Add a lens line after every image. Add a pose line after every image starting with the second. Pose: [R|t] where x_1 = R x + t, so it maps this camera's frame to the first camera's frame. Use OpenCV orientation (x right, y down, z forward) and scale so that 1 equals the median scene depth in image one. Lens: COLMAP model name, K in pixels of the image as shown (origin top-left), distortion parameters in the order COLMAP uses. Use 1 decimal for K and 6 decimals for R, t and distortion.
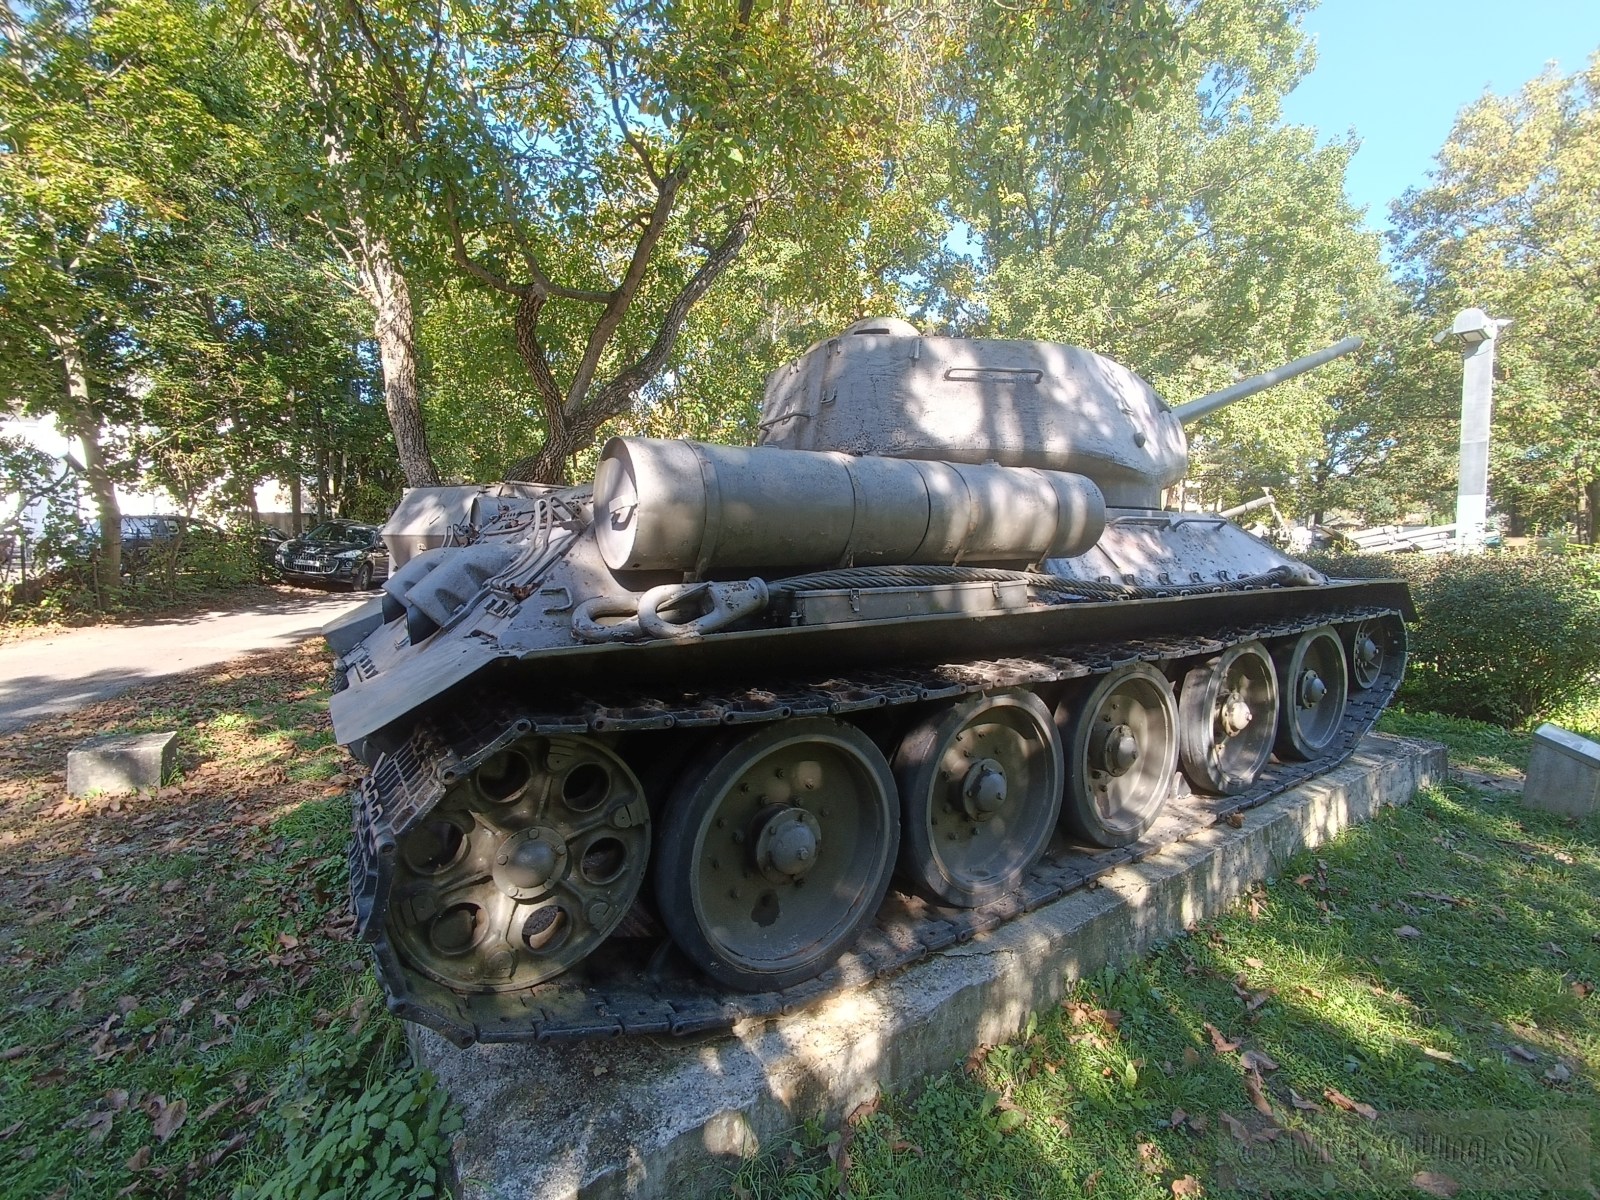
lens RADIAL K [[660.9, 0, 801.2], [0, 660.9, 600.3], [0, 0, 1]] dist [0.017678, 0.001513]
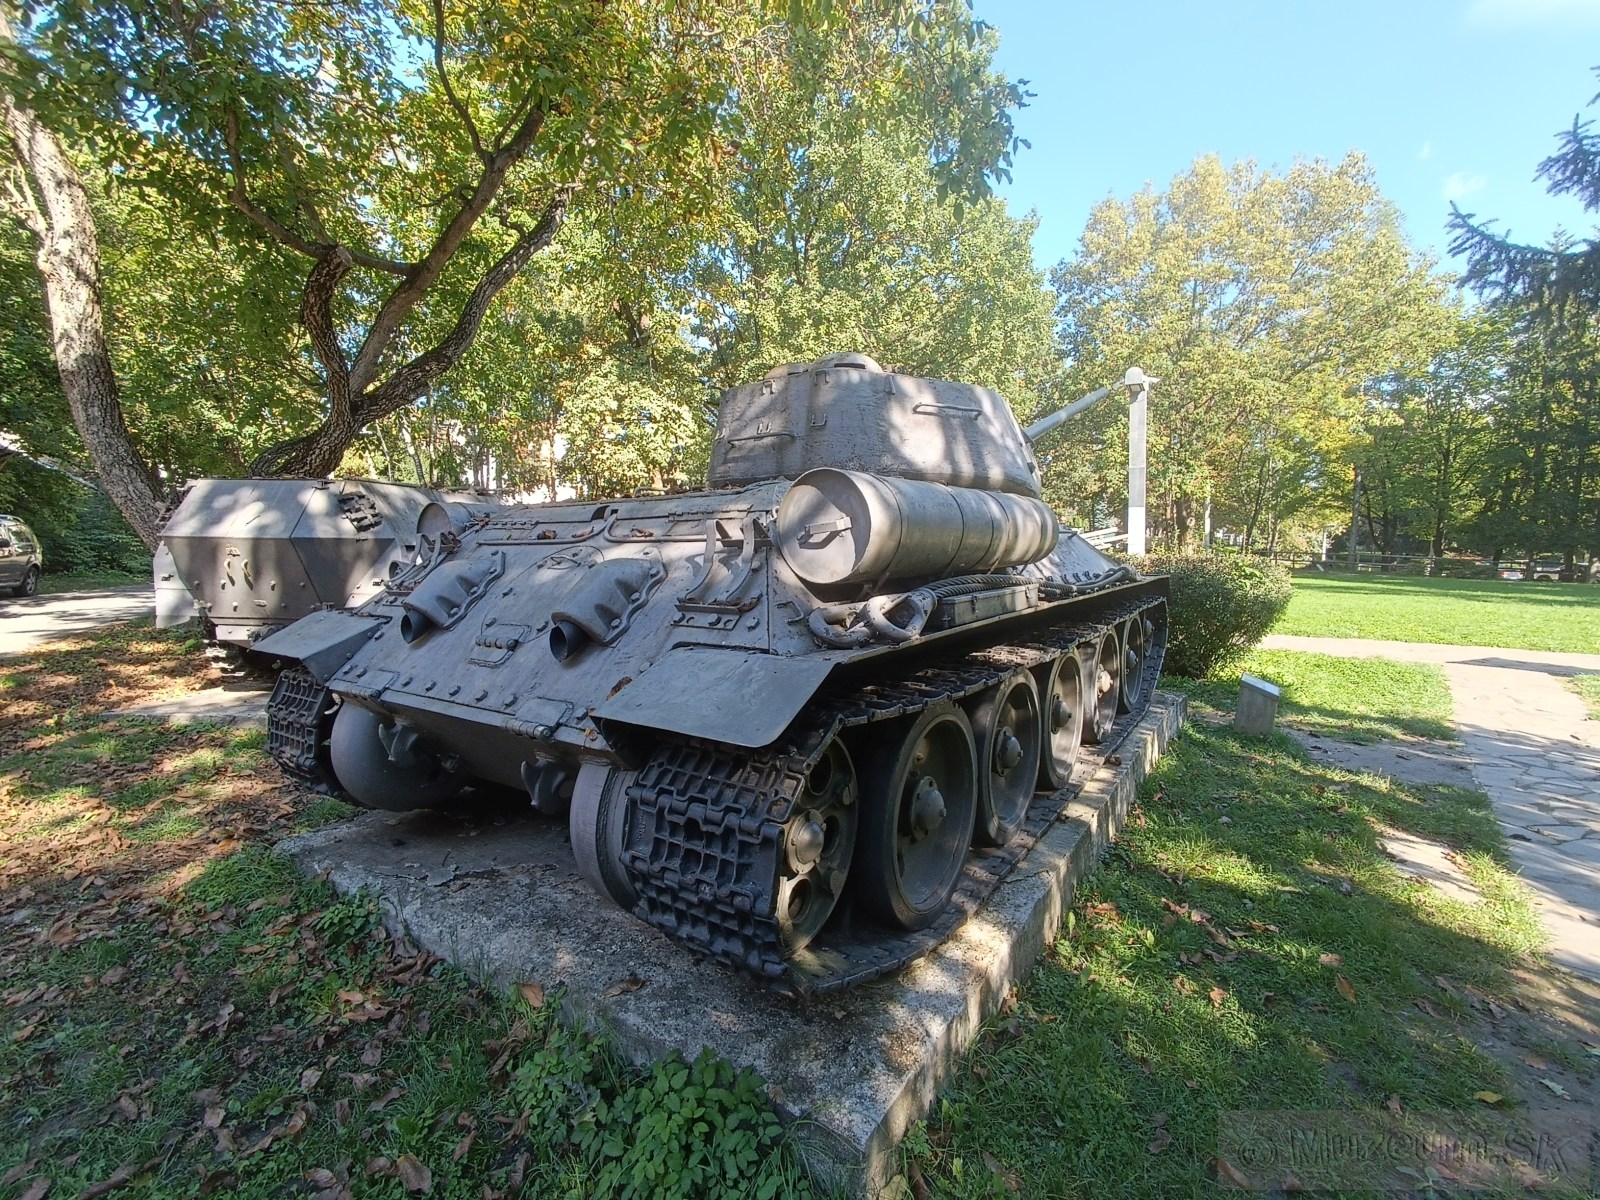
lens RADIAL K [[660.9, 0, 793.9], [0, 660.9, 598.6], [0, 0, 1]] dist [0.017678, 0.001513]
pose [[0.943597, -0.027279, 0.329970, -0.329494], [0.026933, 0.999621, 0.005622, -0.013517], [-0.329999, 0.003582, 0.943975, -0.035165]]
